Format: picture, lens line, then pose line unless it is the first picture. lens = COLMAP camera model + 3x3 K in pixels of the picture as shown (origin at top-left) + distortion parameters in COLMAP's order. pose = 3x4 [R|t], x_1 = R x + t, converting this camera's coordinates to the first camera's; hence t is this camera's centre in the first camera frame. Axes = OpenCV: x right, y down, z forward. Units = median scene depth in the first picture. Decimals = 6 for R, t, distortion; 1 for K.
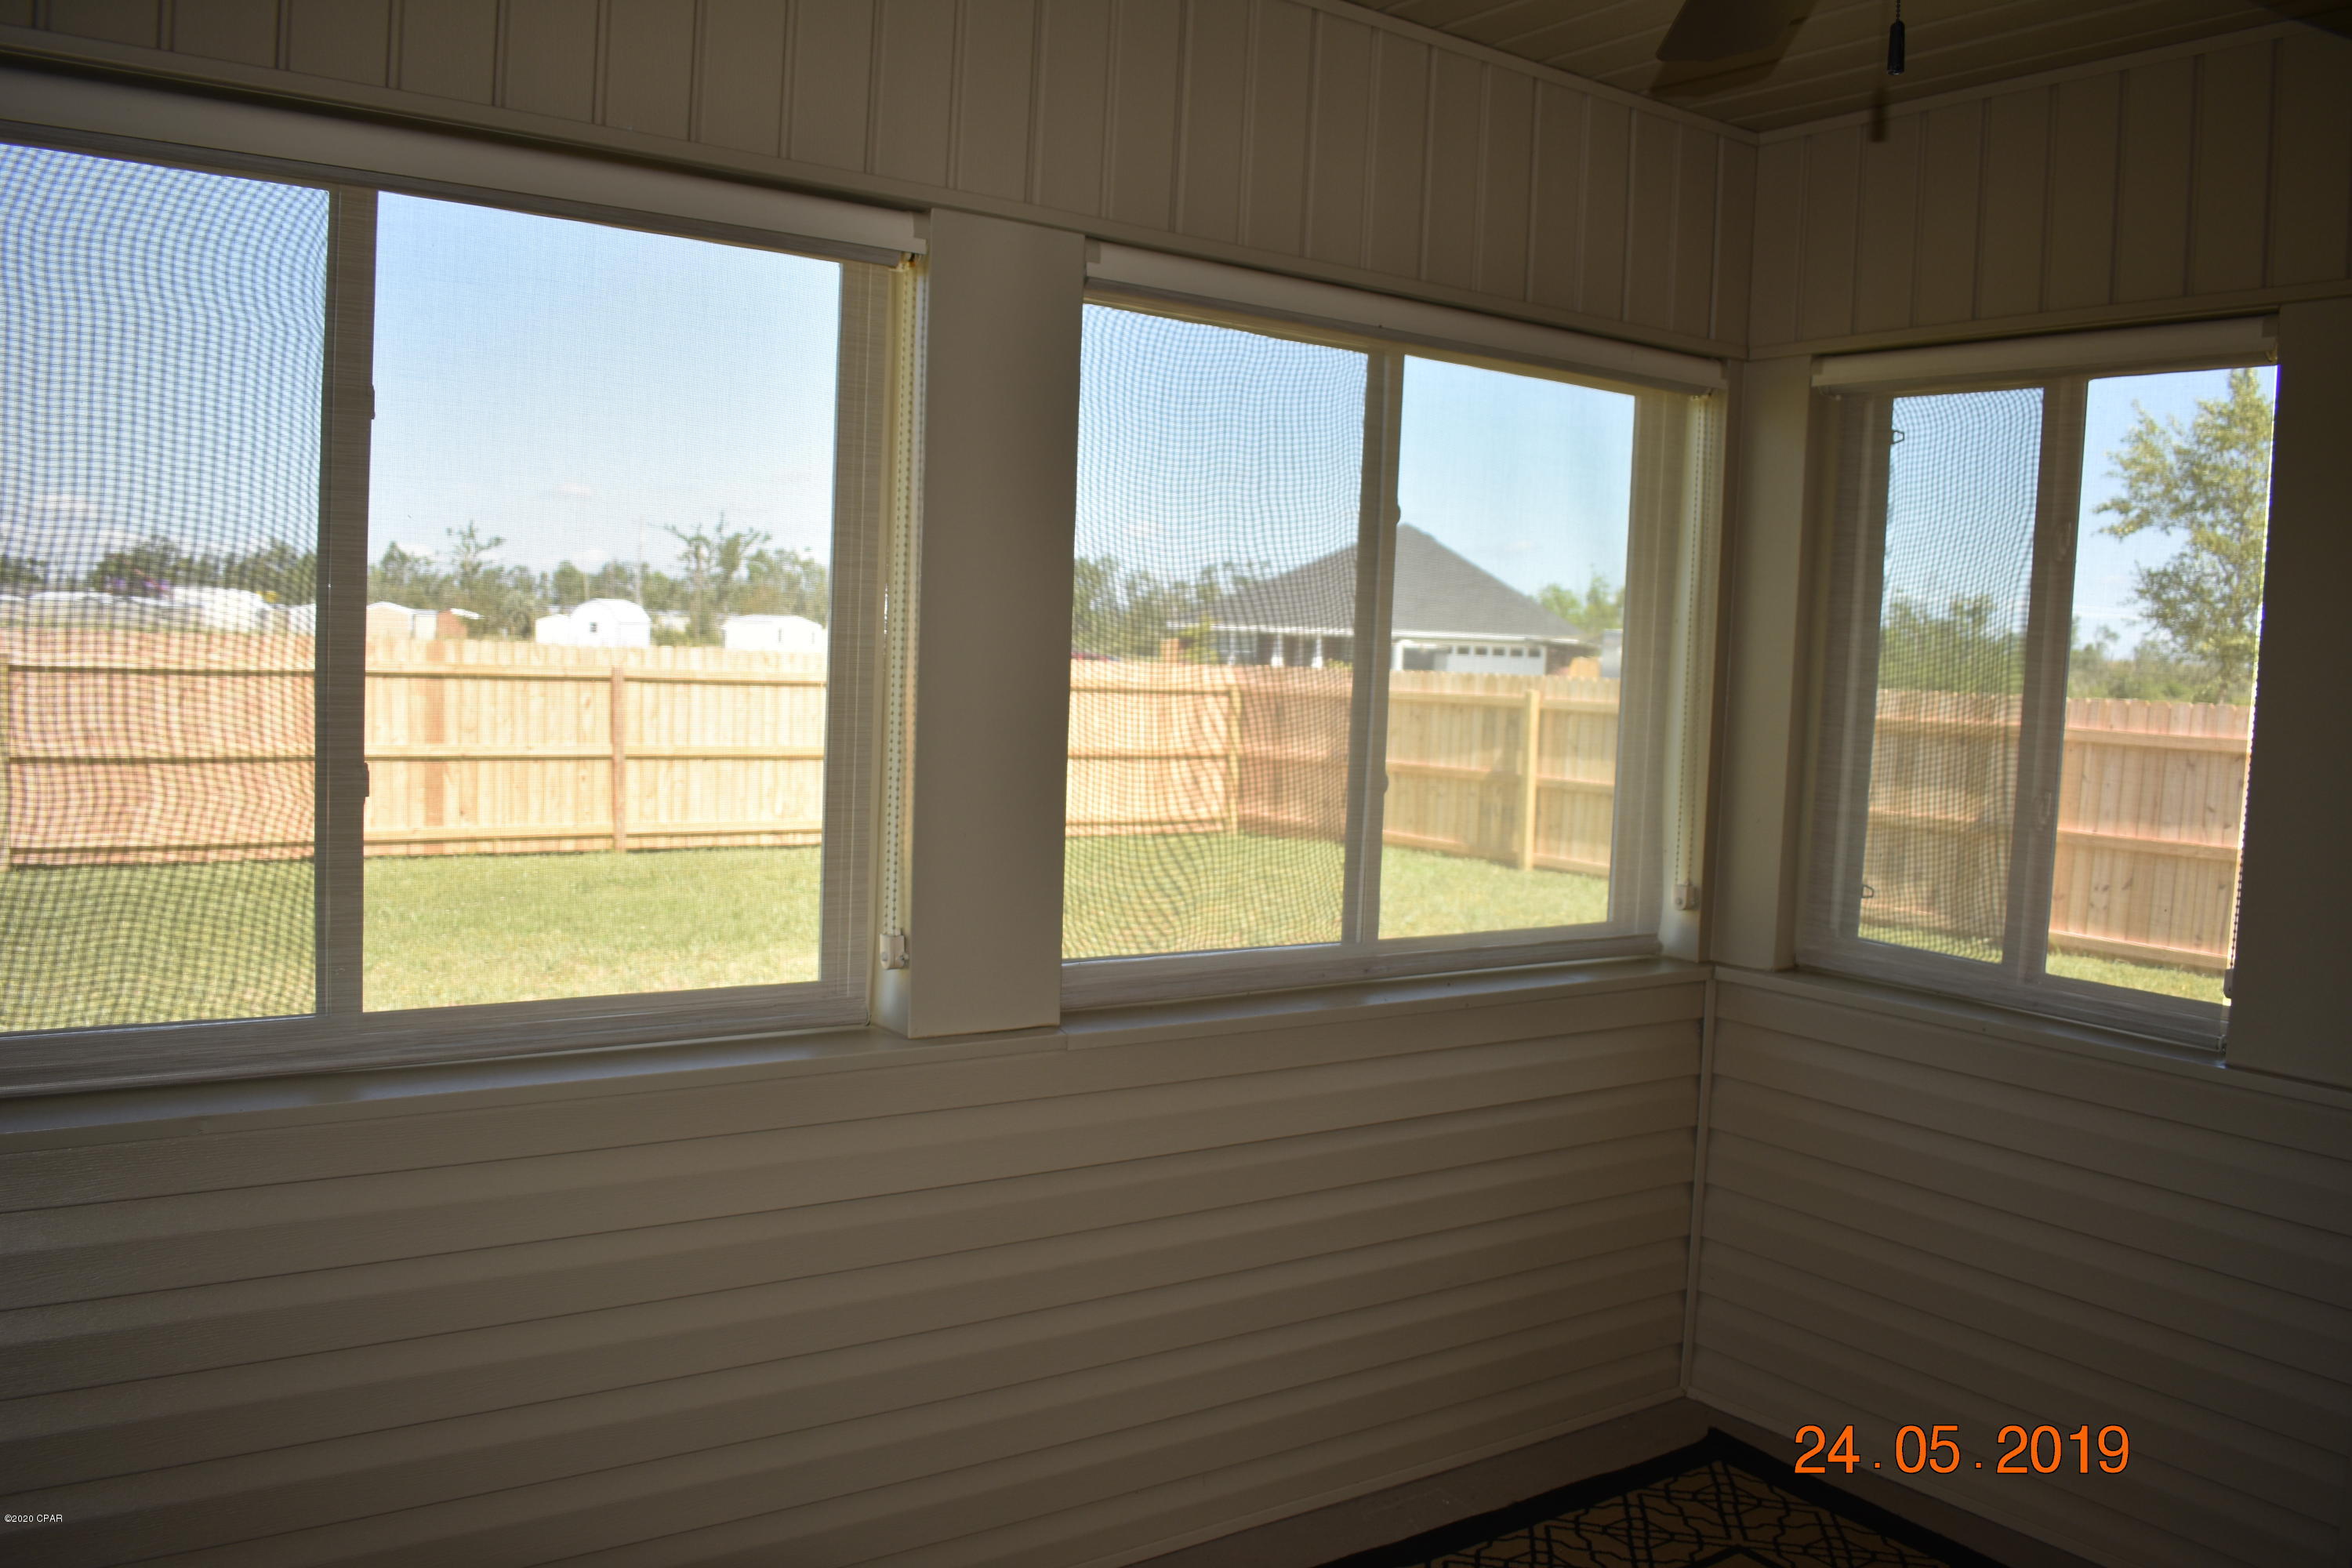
lens RADIAL K [[1873.4, 0, 1178.3], [0, 1873.4, 781.5], [0, 0, 1]] dist [-0.078111, 0.006606]
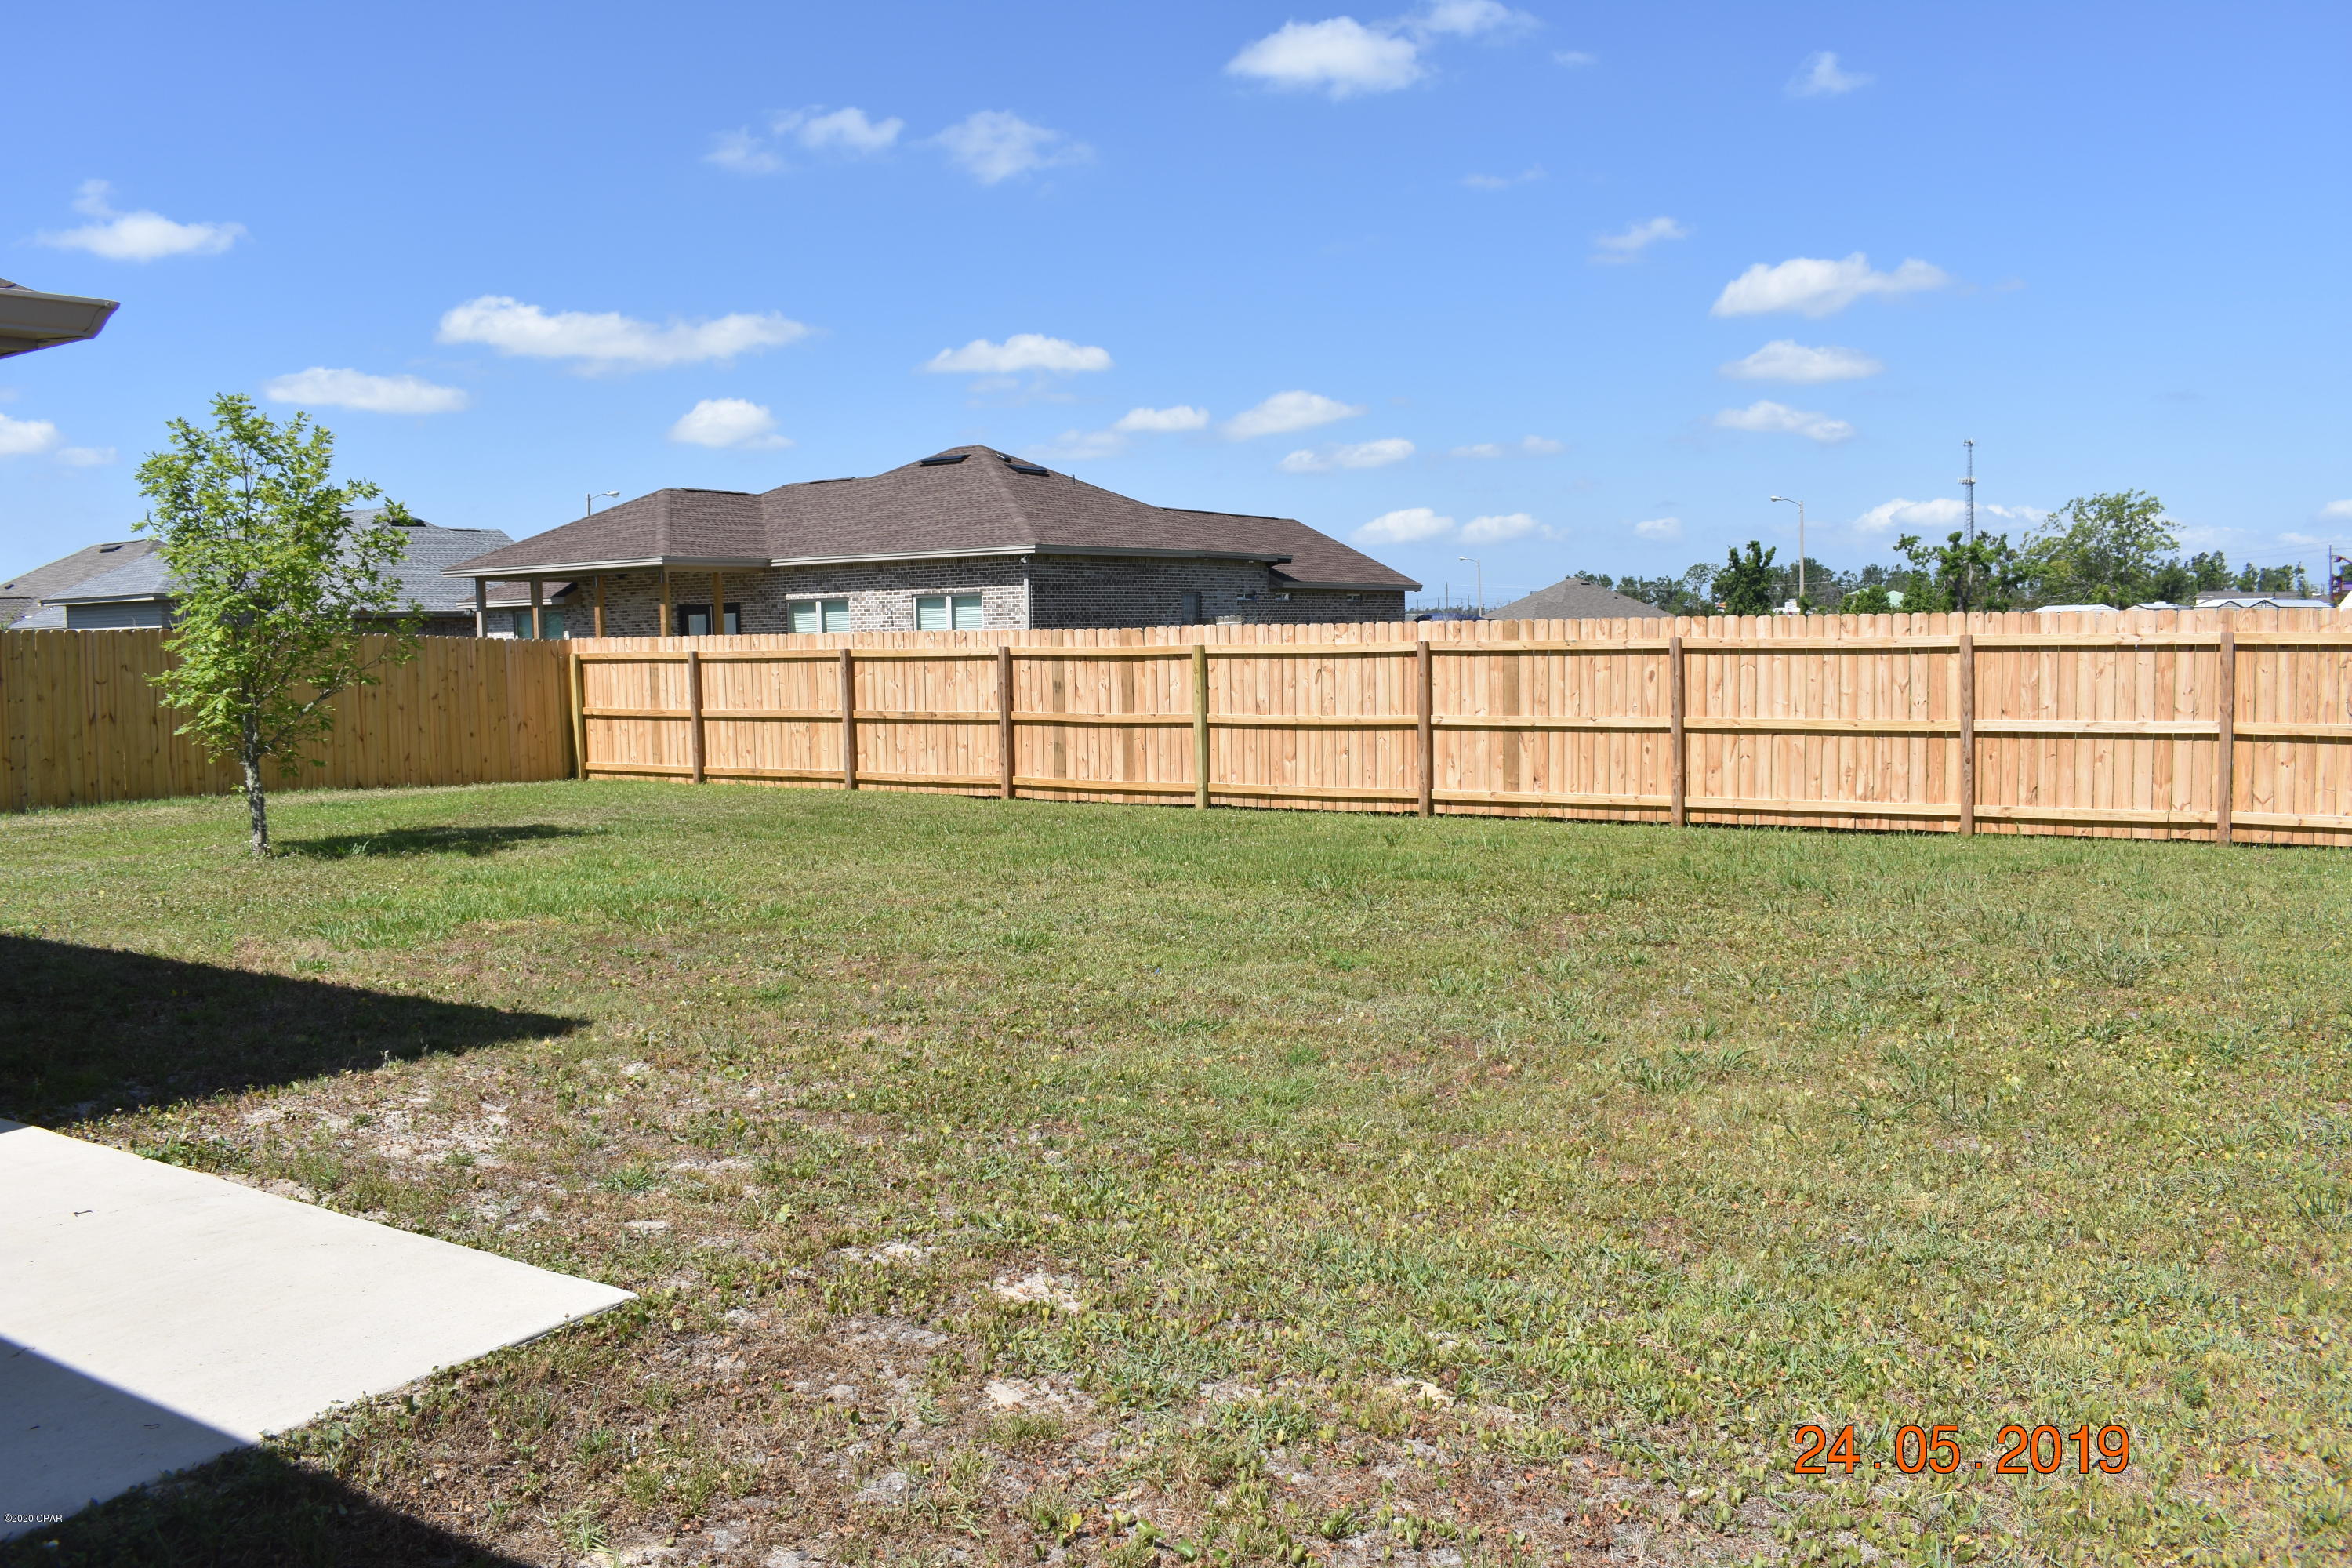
lens RADIAL K [[1873.4, 0, 1176.6], [0, 1873.4, 781.9], [0, 0, 1]] dist [-0.078111, 0.006606]
pose [[0.413779, 0.032837, -0.909785, 0.505323], [-0.022904, 0.999408, 0.025655, -0.004608], [0.910089, 0.010222, 0.414287, 0.353281]]
